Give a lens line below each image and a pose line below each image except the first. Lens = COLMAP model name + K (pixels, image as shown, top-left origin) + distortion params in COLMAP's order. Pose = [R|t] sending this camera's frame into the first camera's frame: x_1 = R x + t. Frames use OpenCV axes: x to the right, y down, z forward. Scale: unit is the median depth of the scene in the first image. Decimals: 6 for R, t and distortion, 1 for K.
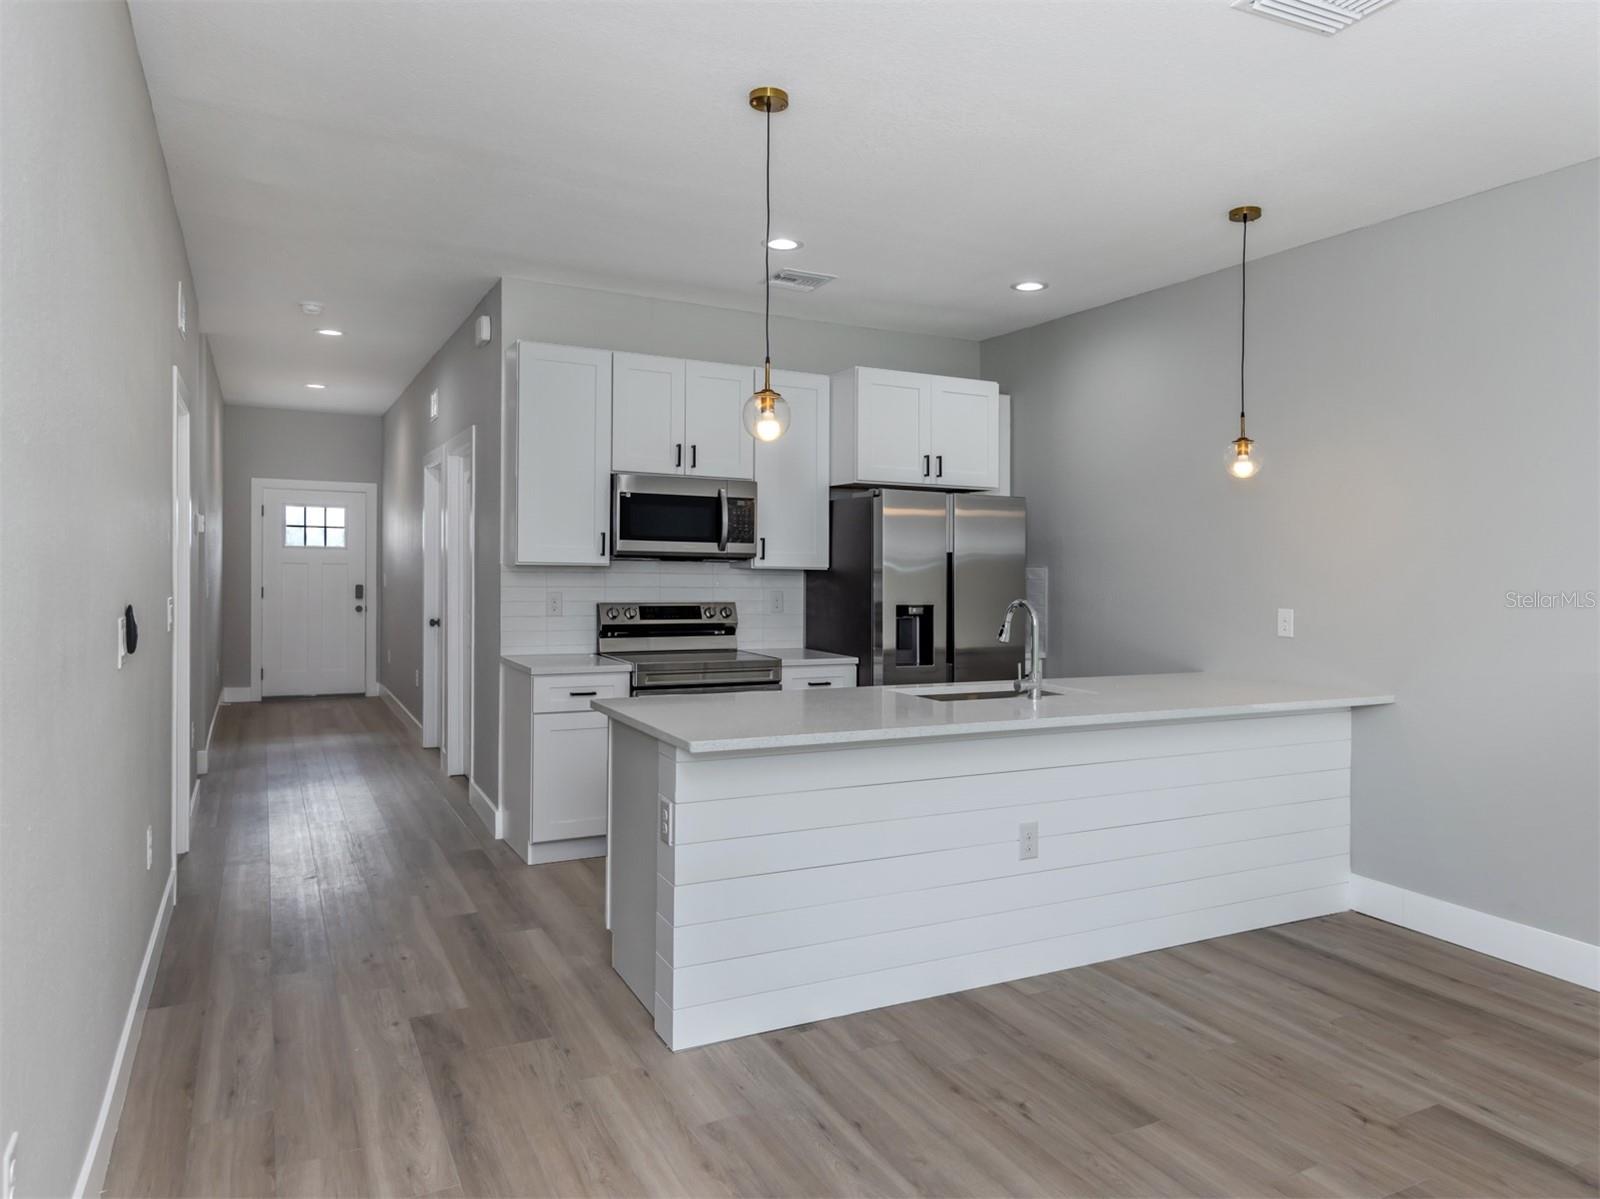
lens RADIAL K [[1067.0, 0, 833.7], [0, 1067.0, 575.9], [0, 0, 1]] dist [-0.002080, -0.000671]
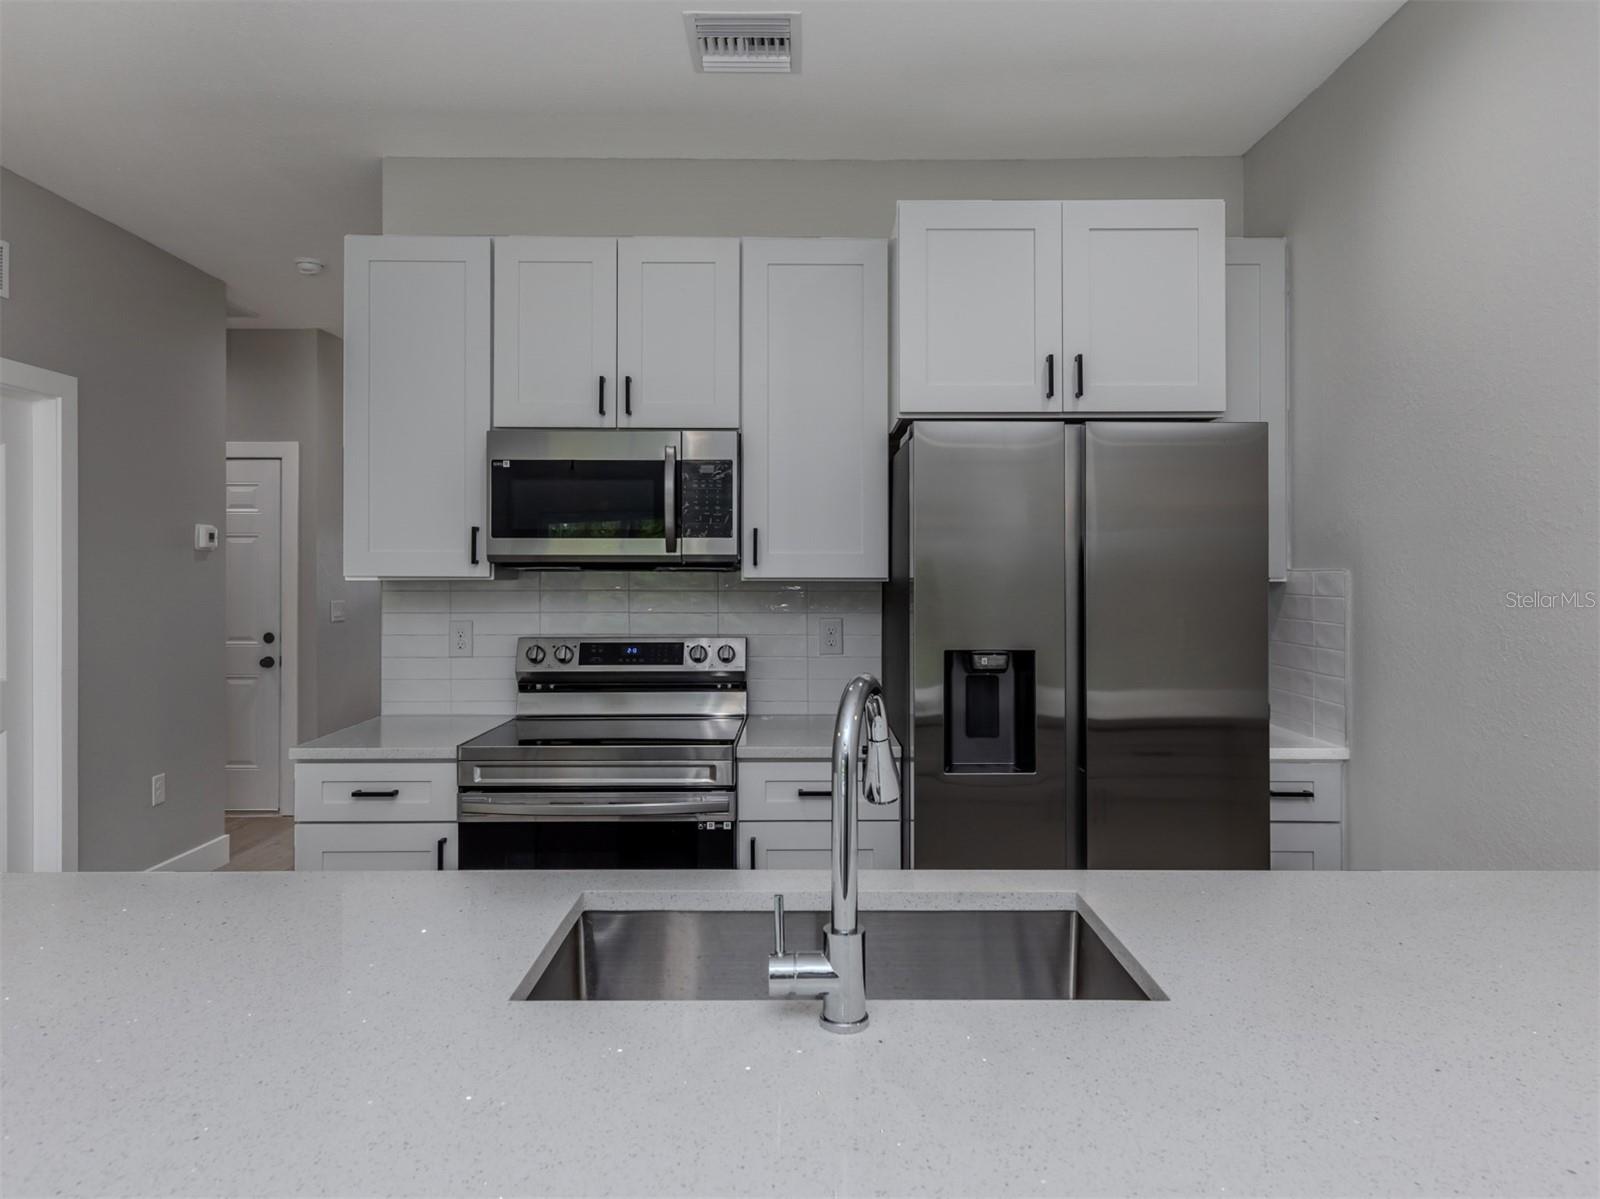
lens RADIAL K [[1009.9, 0, 810.5], [0, 1009.9, 574.8], [0, 0, 1]] dist [0.014650, 0.002324]
pose [[0.883834, -0.016996, -0.467492, 0.222616], [0.010264, 0.999804, -0.016942, -0.000832], [0.467688, 0.010176, 0.883835, 0.546921]]
